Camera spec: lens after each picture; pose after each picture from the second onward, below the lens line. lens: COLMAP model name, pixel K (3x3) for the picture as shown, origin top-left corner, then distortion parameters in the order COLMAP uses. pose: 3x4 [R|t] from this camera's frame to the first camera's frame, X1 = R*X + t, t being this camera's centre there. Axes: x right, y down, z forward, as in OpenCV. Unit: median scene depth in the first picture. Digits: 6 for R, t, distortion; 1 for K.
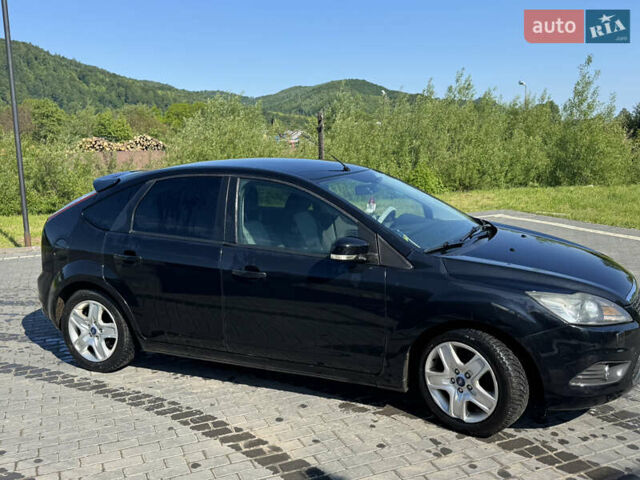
lens RADIAL K [[650.6, 0, 315.8], [0, 650.6, 239.6], [0, 0, 1]] dist [0.015307, 0.000000]
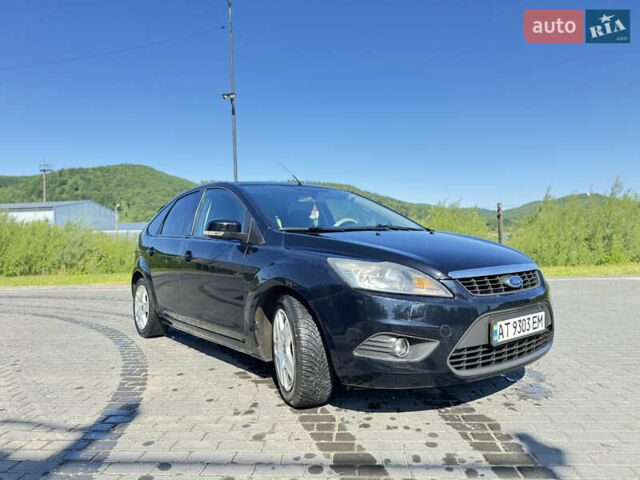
lens RADIAL K [[459.0, 0, 300.4], [0, 459.0, 244.9], [0, 0, 1]] dist [0.019450, -0.030957]
pose [[0.873425, -0.007089, -0.486907, 0.582600], [-0.065965, 0.988955, -0.132728, 0.146107], [0.482470, 0.148047, 0.863310, 0.355725]]
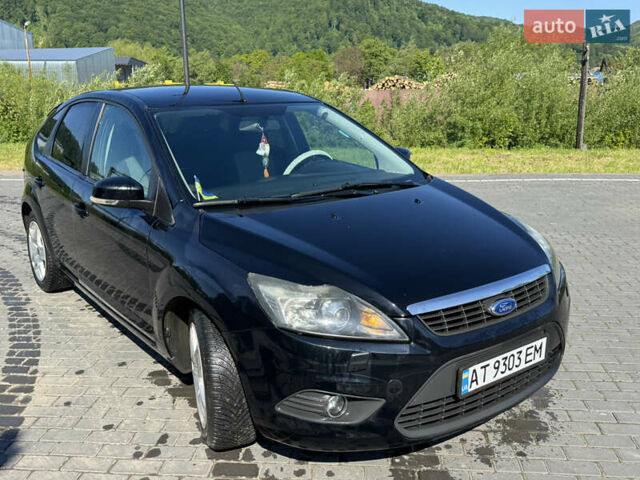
lens RADIAL K [[650.6, 0, 296.6], [0, 650.6, 247.5], [0, 0, 1]] dist [0.015307, 0.000000]
pose [[0.868990, 0.127125, -0.478221, 0.657316], [-0.078585, 0.989626, 0.120273, -0.032001], [0.488550, -0.066935, 0.869965, 0.383247]]
